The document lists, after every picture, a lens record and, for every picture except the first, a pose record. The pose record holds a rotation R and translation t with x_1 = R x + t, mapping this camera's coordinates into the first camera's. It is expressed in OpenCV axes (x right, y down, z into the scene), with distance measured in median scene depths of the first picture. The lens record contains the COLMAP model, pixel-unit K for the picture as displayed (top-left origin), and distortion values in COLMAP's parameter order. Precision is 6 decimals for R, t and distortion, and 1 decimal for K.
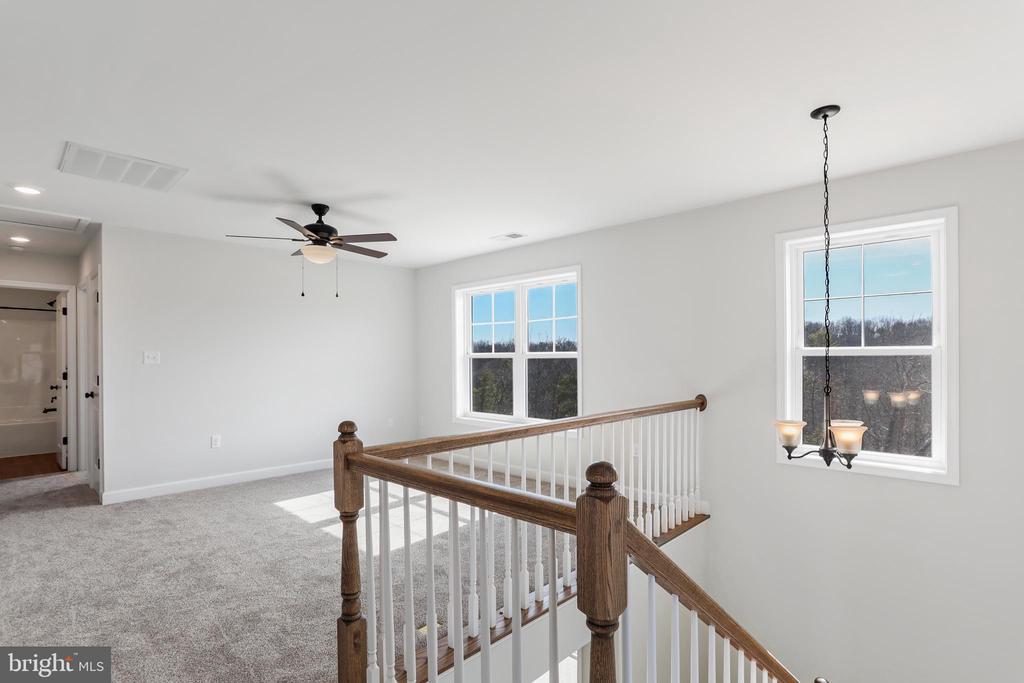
lens RADIAL K [[495.0, 0, 516.8], [0, 495.0, 355.5], [0, 0, 1]] dist [-0.062363, 0.025699]
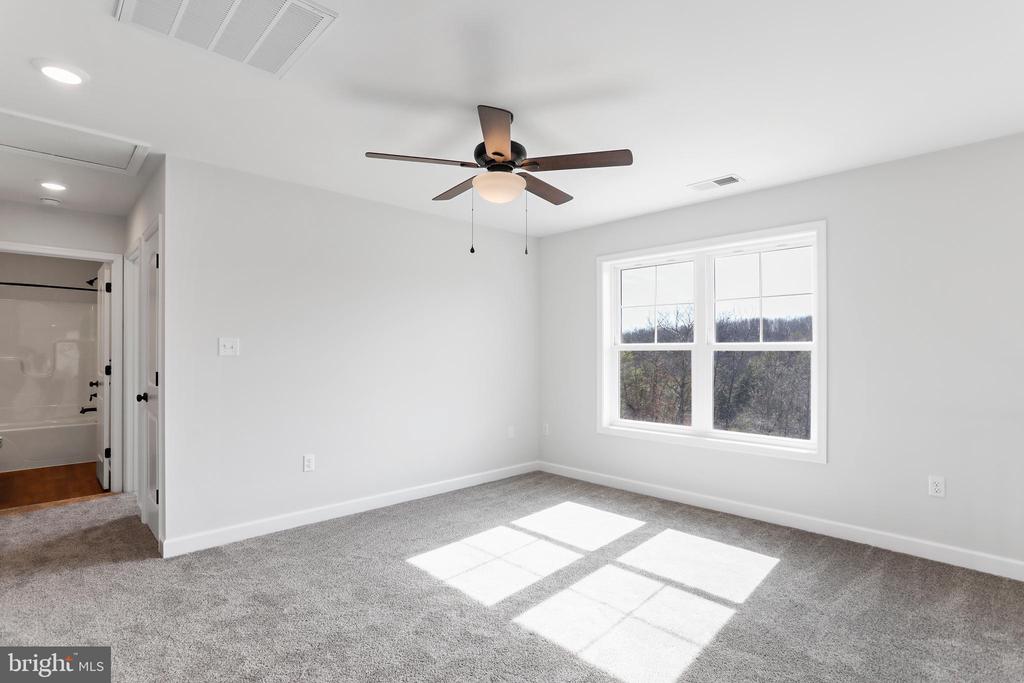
lens RADIAL K [[495.3, 0, 511.9], [0, 495.3, 345.6], [0, 0, 1]] dist [-0.060447, 0.030646]
pose [[0.998772, 0.004918, -0.049302, -0.270881], [-0.005106, 0.999980, -0.003676, 0.002287], [0.049283, 0.003923, 0.998777, 0.267708]]
